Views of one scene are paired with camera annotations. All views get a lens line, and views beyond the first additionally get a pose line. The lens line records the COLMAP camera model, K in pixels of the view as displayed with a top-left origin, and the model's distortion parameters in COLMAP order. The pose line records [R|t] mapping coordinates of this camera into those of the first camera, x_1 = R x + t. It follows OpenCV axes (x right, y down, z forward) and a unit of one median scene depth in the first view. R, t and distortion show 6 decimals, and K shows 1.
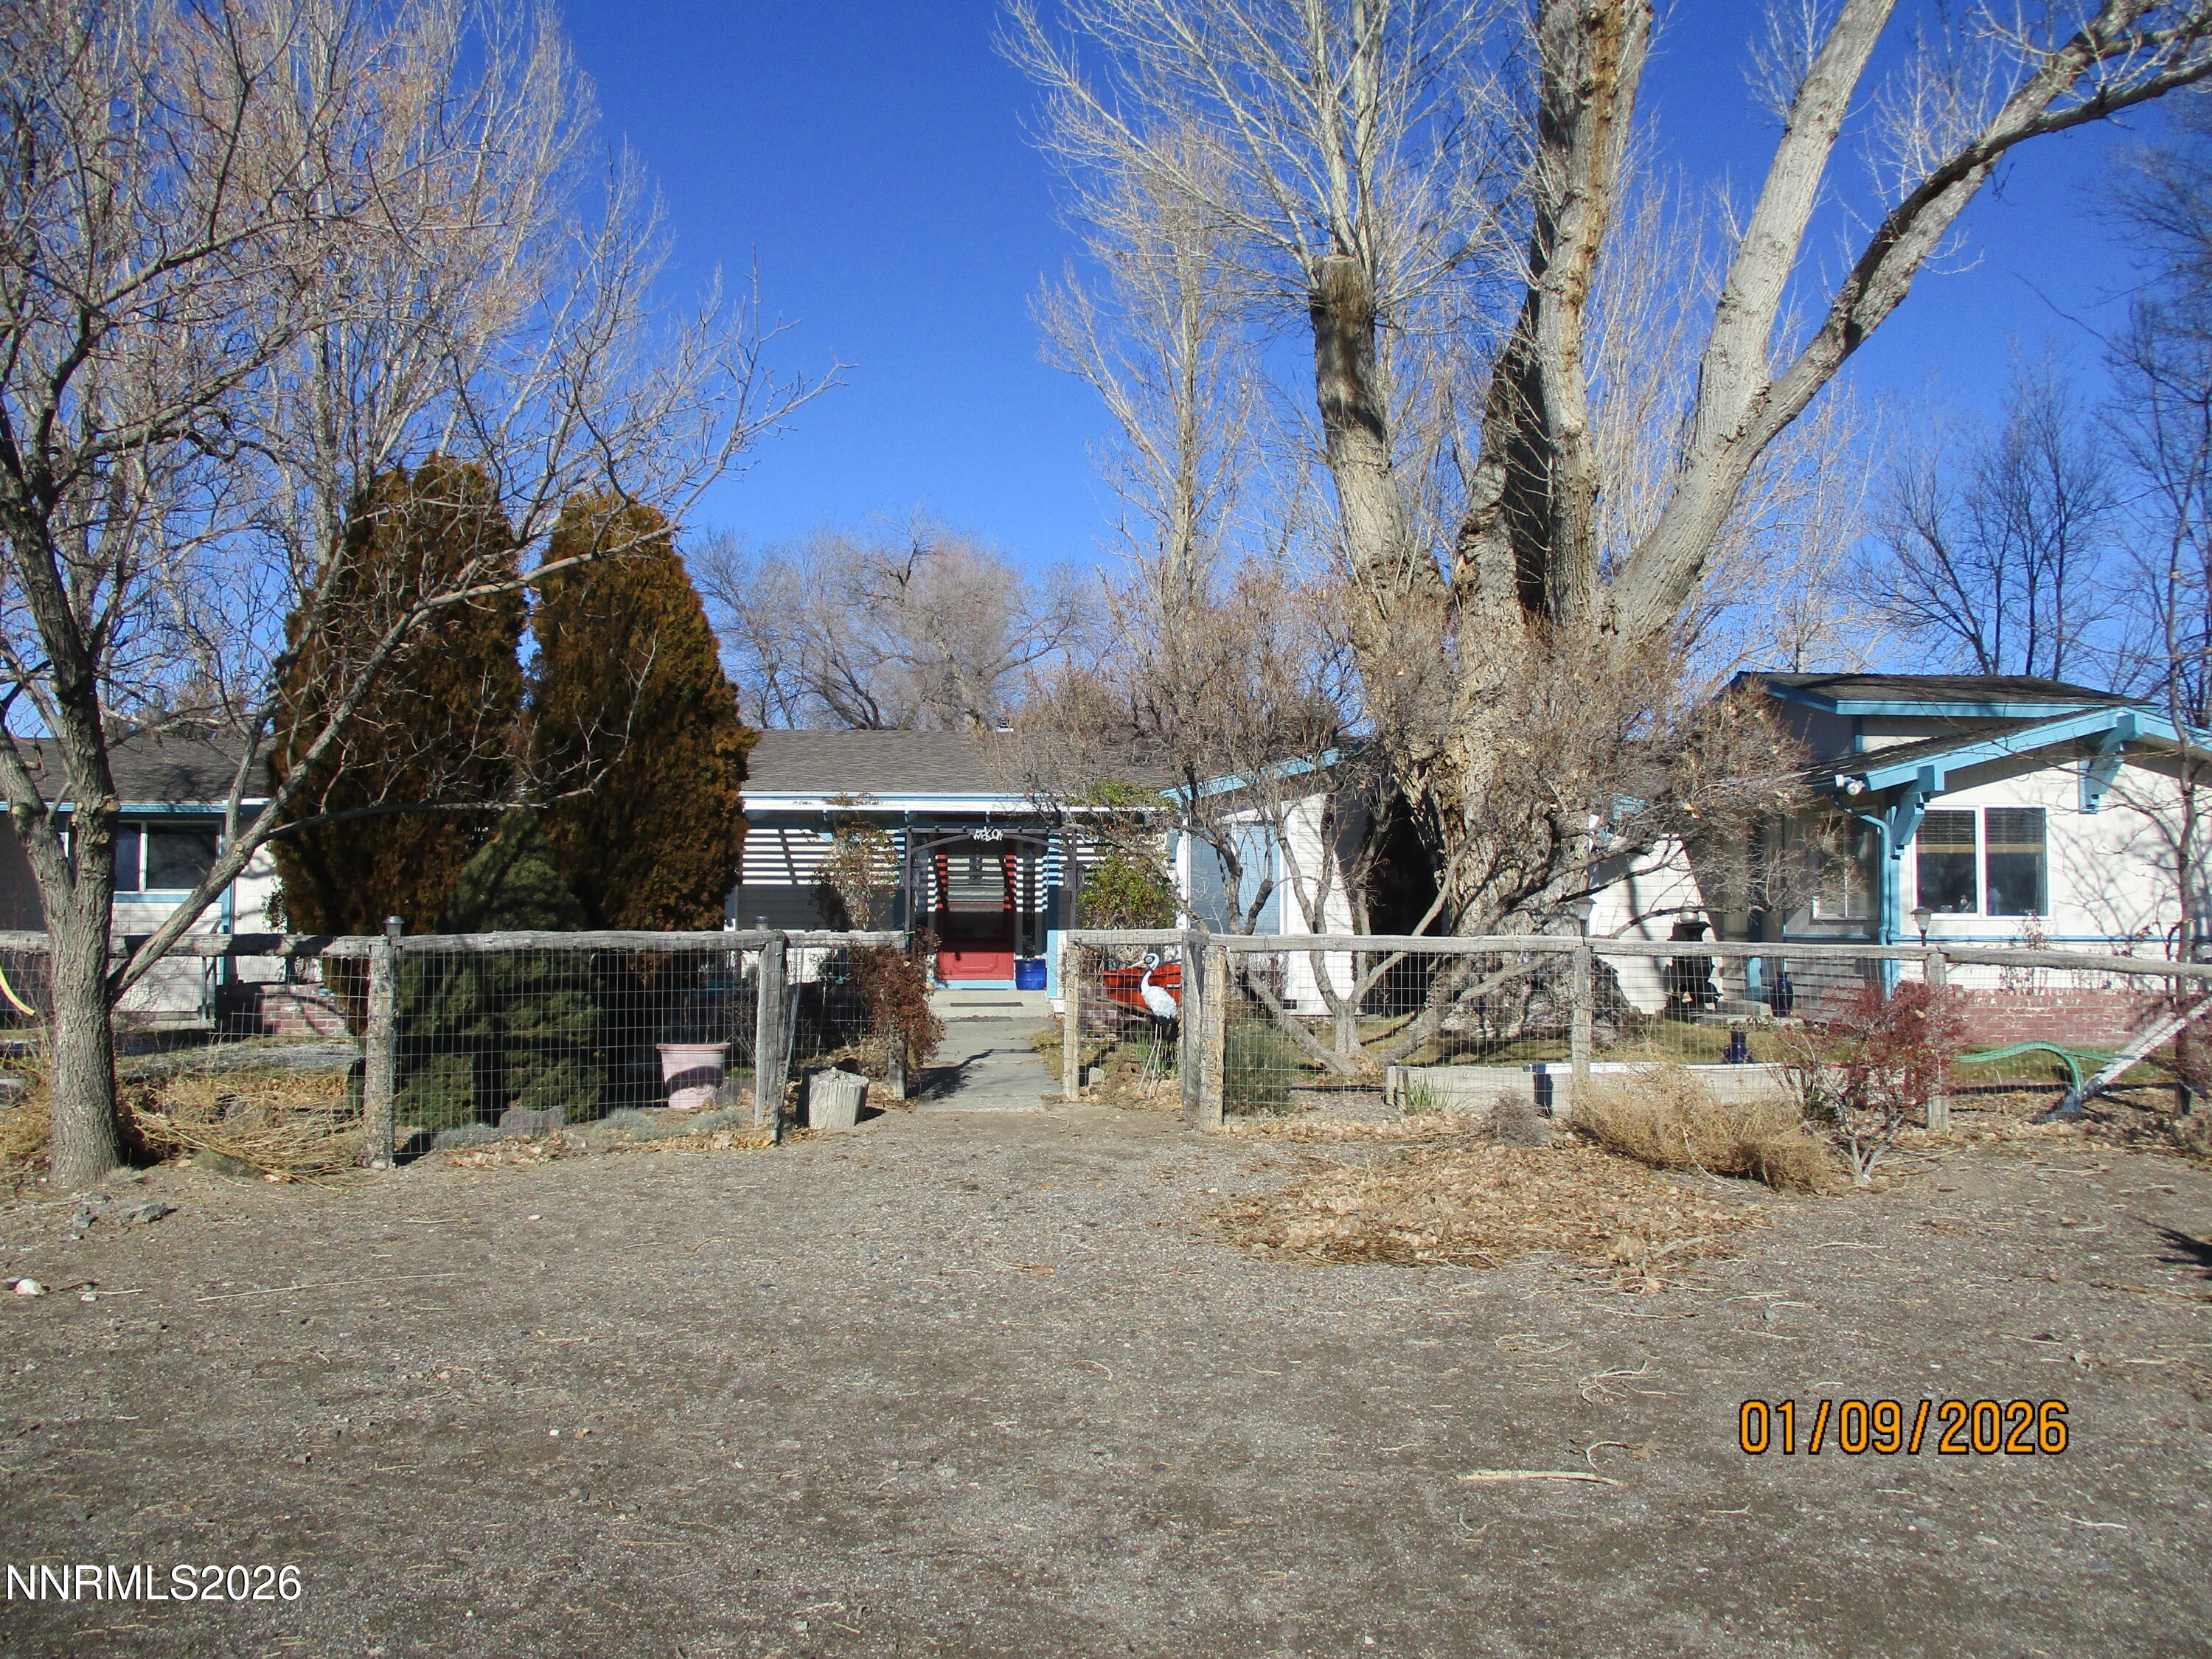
lens RADIAL K [[1832.1, 0, 1108.3], [0, 1832.1, 829.1], [0, 0, 1]] dist [-0.032322, 0.010846]
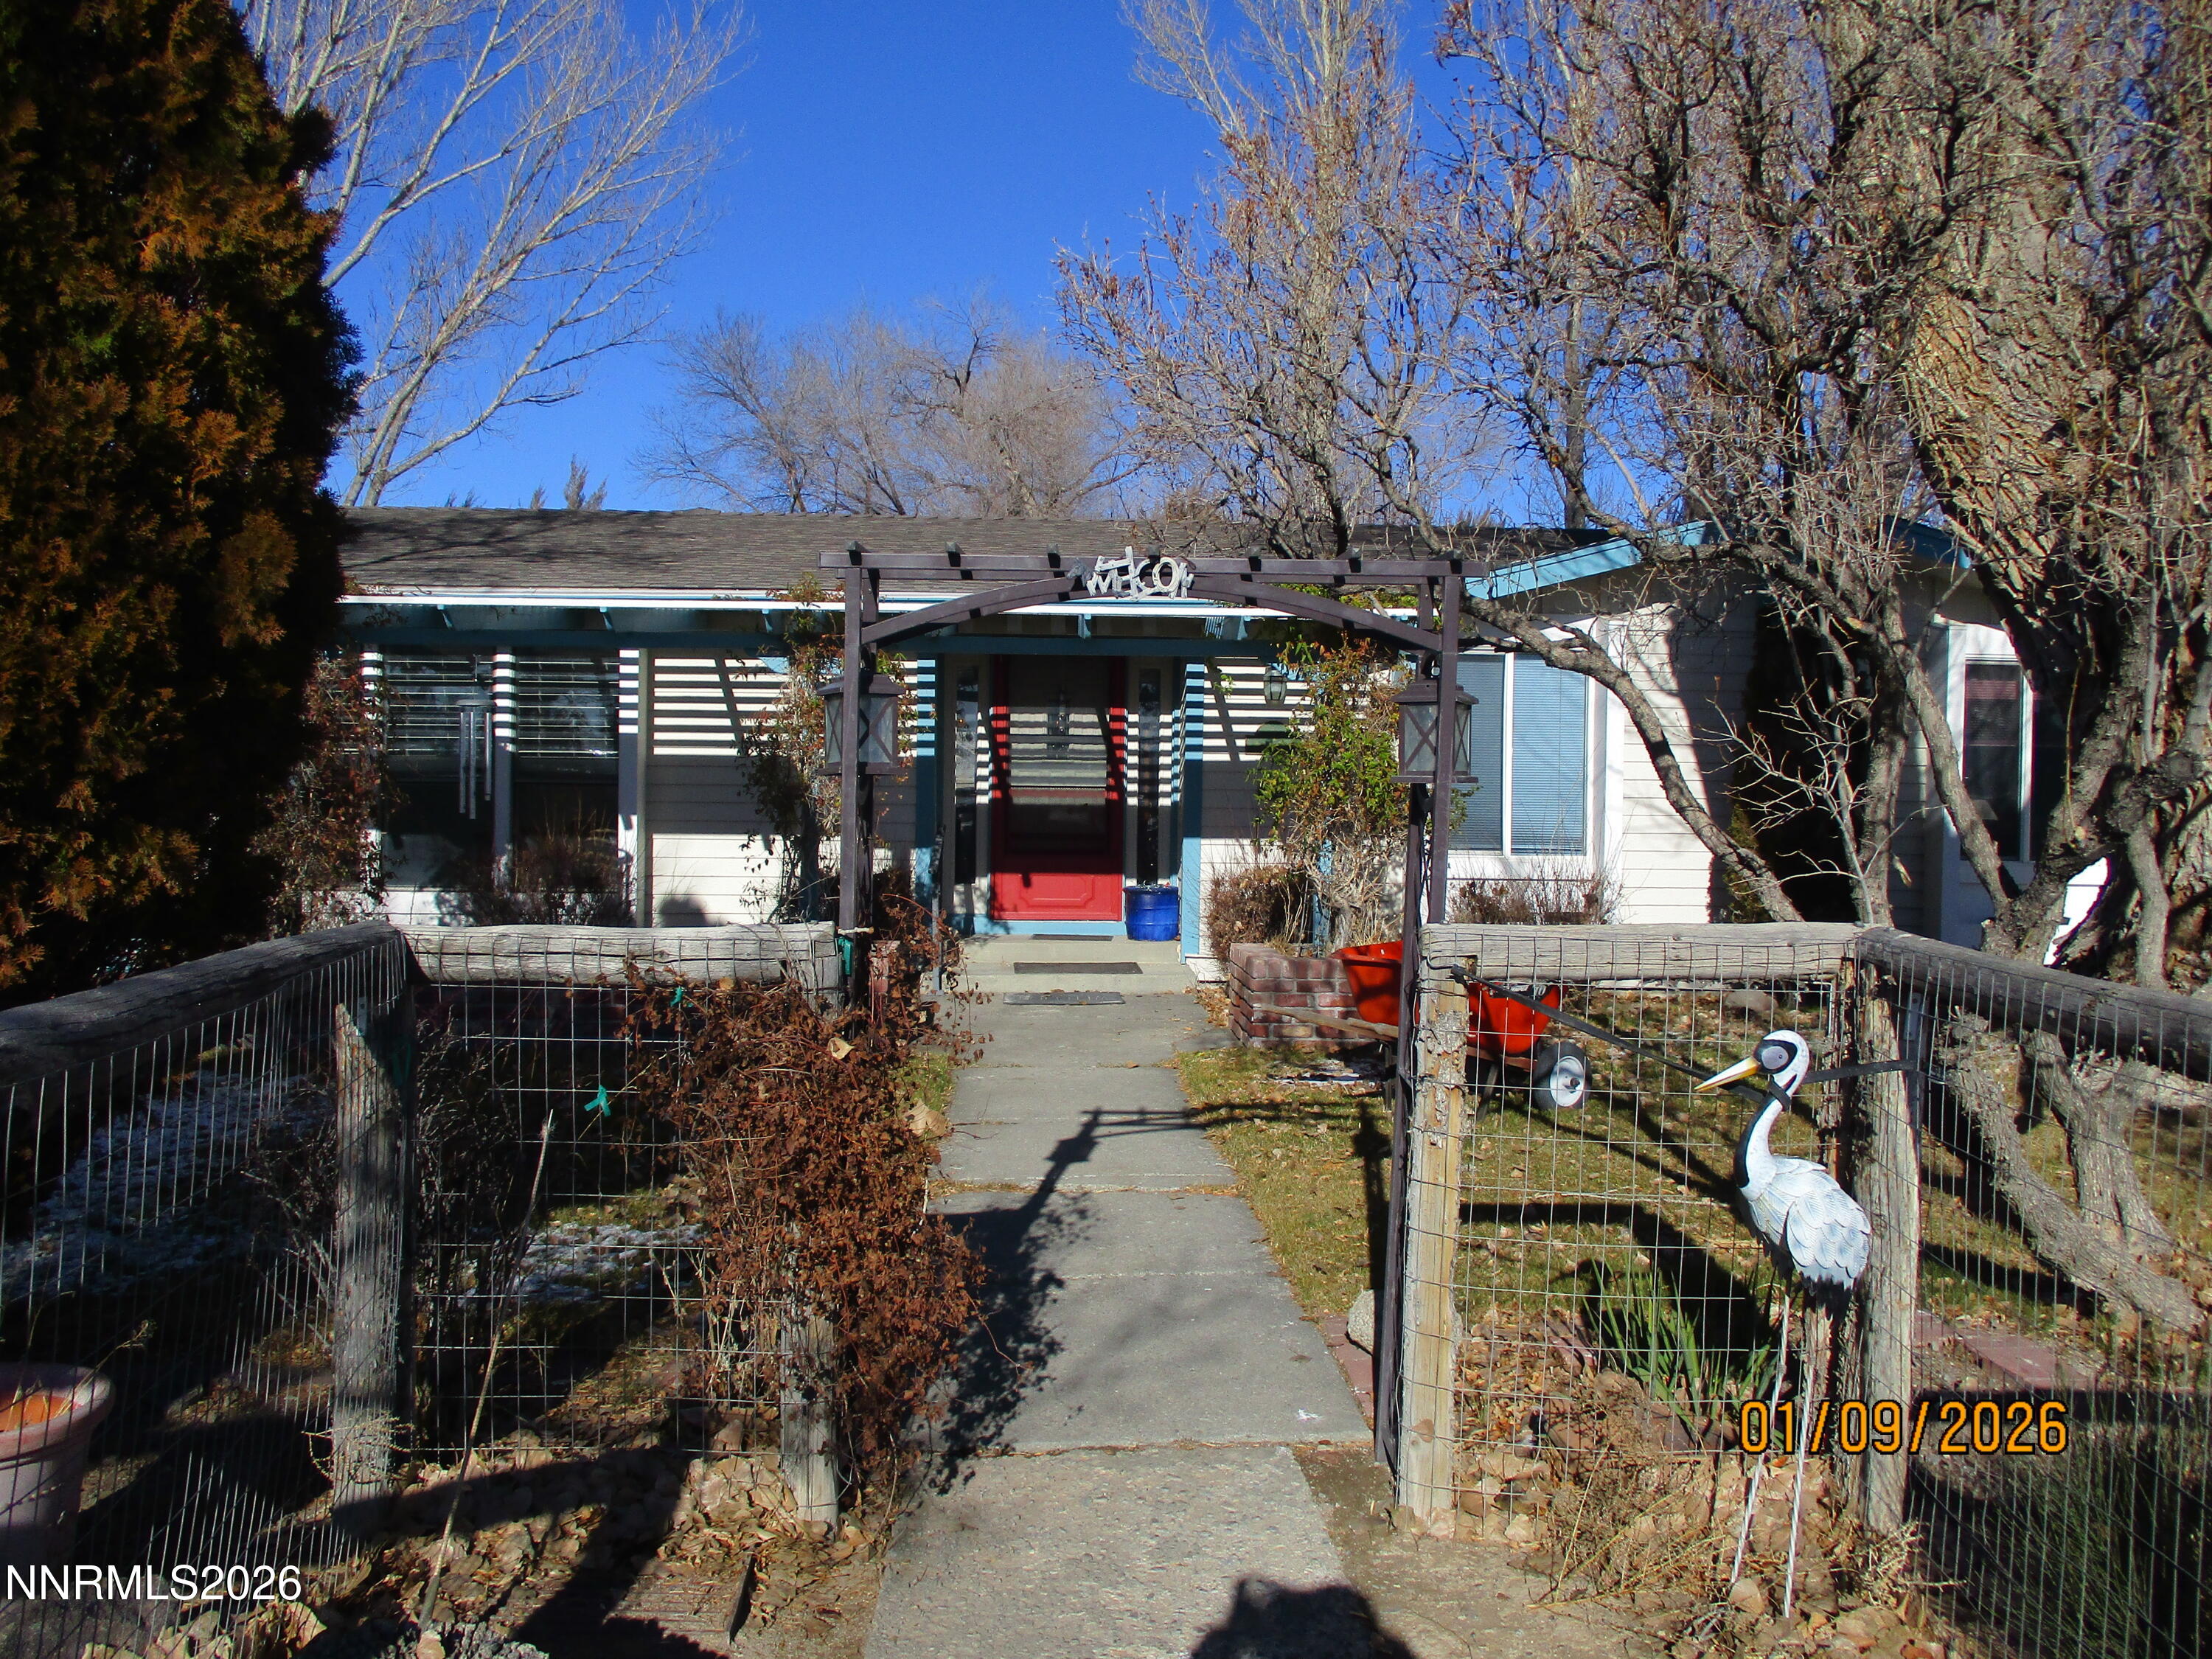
lens RADIAL K [[1832.1, 0, 1105.9], [0, 1832.1, 826.5], [0, 0, 1]] dist [-0.032322, 0.010846]
pose [[0.999214, 0.008284, -0.038758, -0.034699], [-0.005654, 0.997703, 0.067501, 0.012687], [0.039228, -0.067229, 0.996966, 0.420943]]
